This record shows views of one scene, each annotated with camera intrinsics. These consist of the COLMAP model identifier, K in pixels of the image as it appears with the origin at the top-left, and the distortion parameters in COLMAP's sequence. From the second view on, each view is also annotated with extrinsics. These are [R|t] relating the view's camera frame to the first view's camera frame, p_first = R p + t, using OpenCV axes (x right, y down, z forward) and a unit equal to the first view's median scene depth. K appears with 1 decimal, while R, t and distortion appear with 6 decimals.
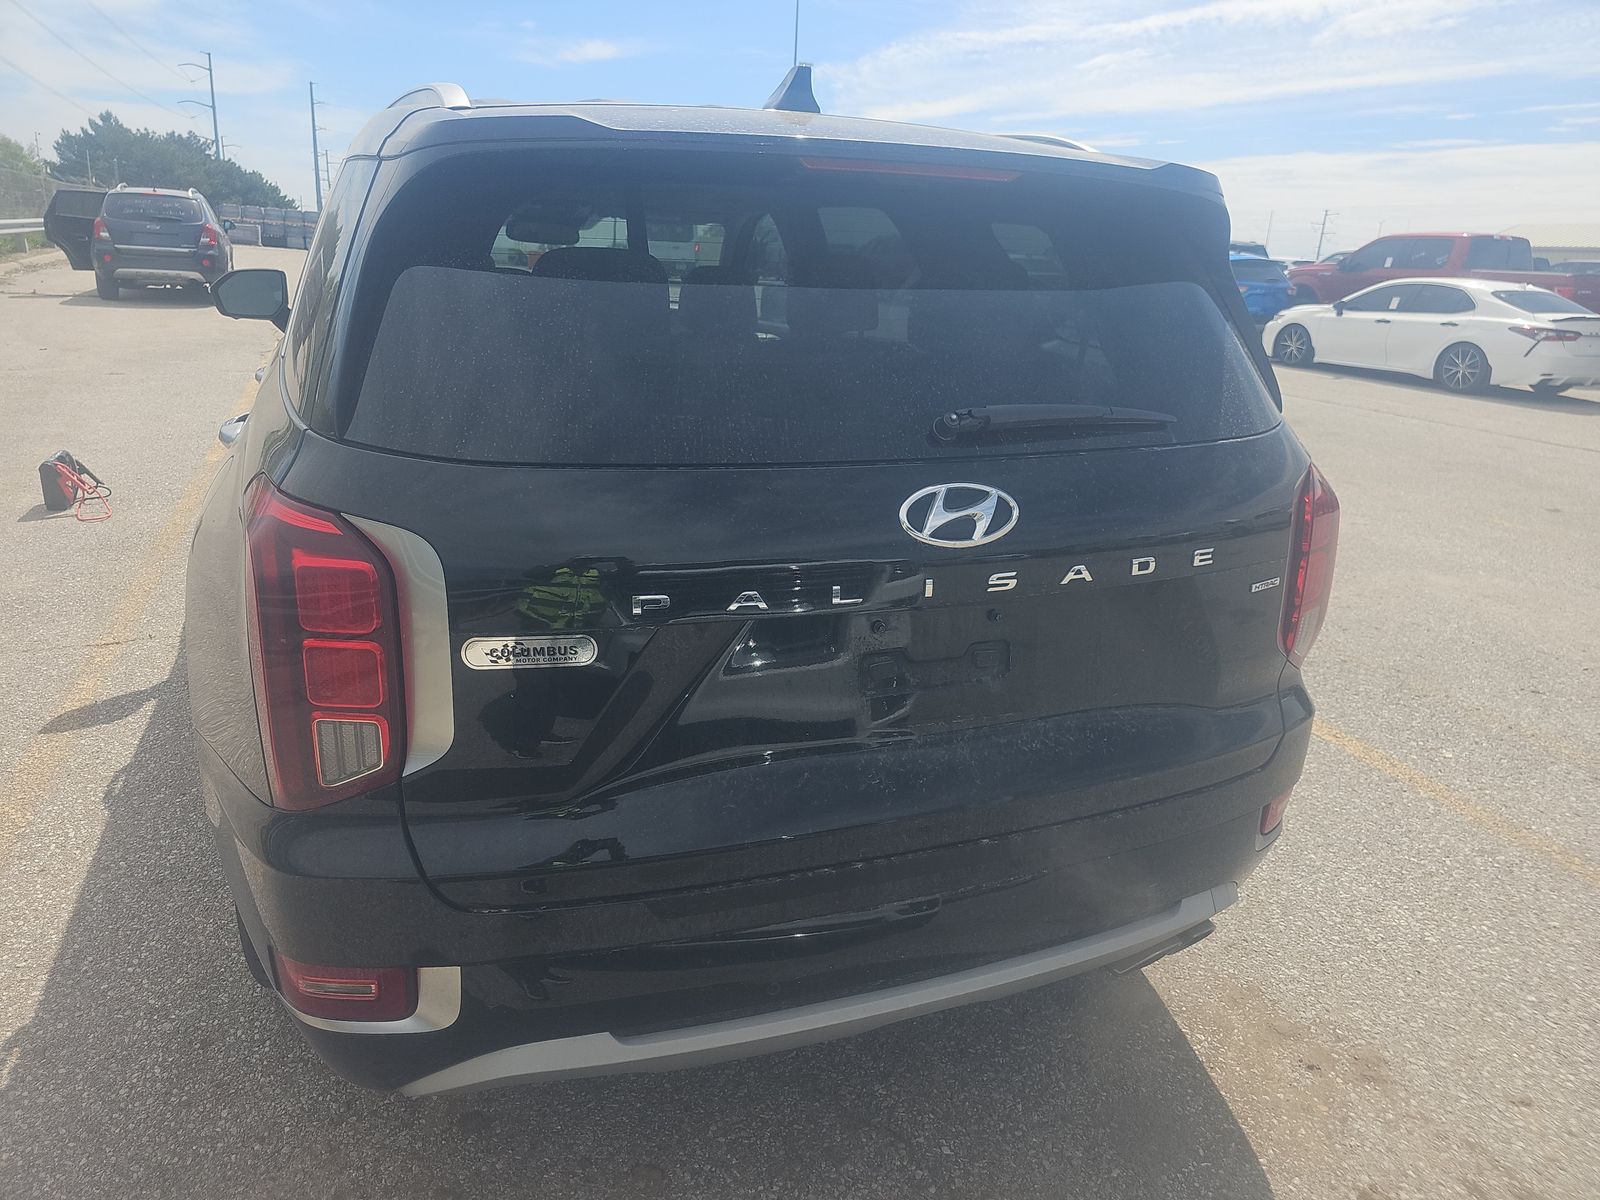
lens RADIAL K [[1338.6, 0, 800.0], [0, 1338.6, 600.0], [0, 0, 1]] dist [0.054342, -0.109183]
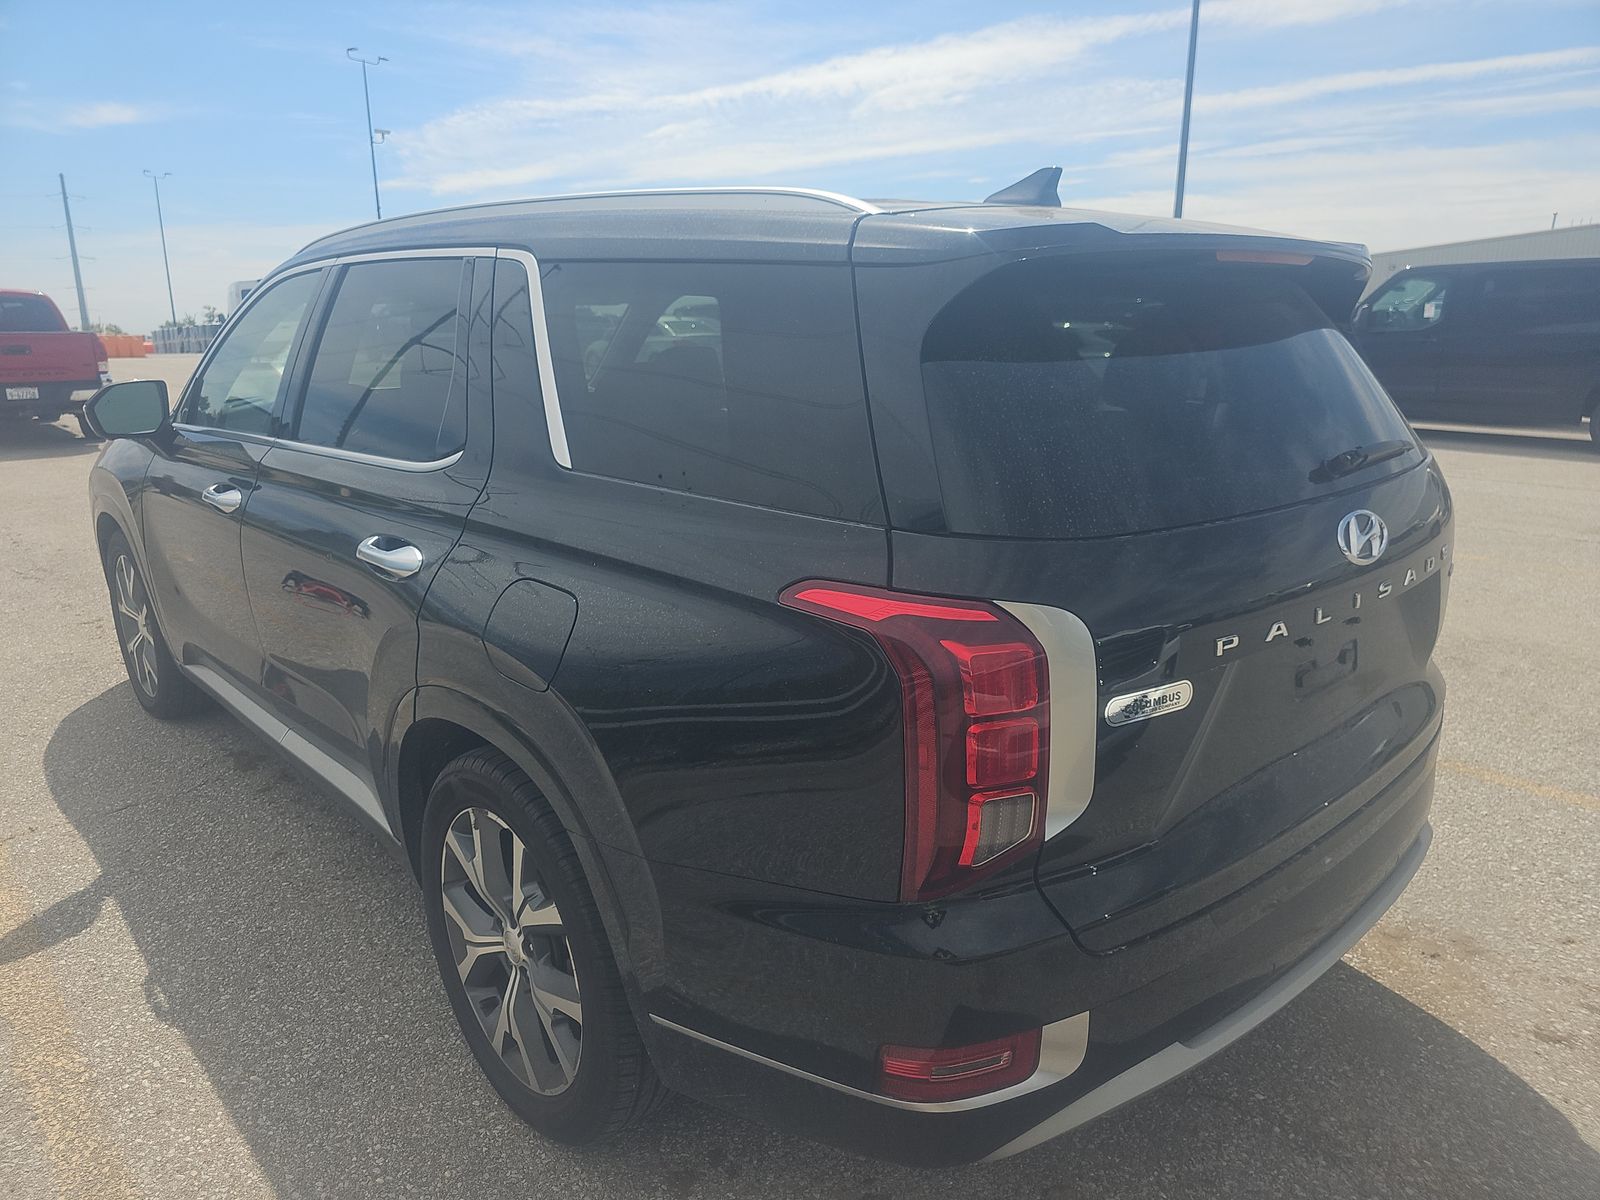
lens RADIAL K [[1376.1, 0, 800.0], [0, 1376.1, 600.0], [0, 0, 1]] dist [0.001631, -0.025571]
pose [[0.902618, -0.132552, 0.409525, -0.174677], [0.150278, 0.988580, -0.011244, -0.014433], [-0.403358, 0.071692, 0.912230, 0.015499]]
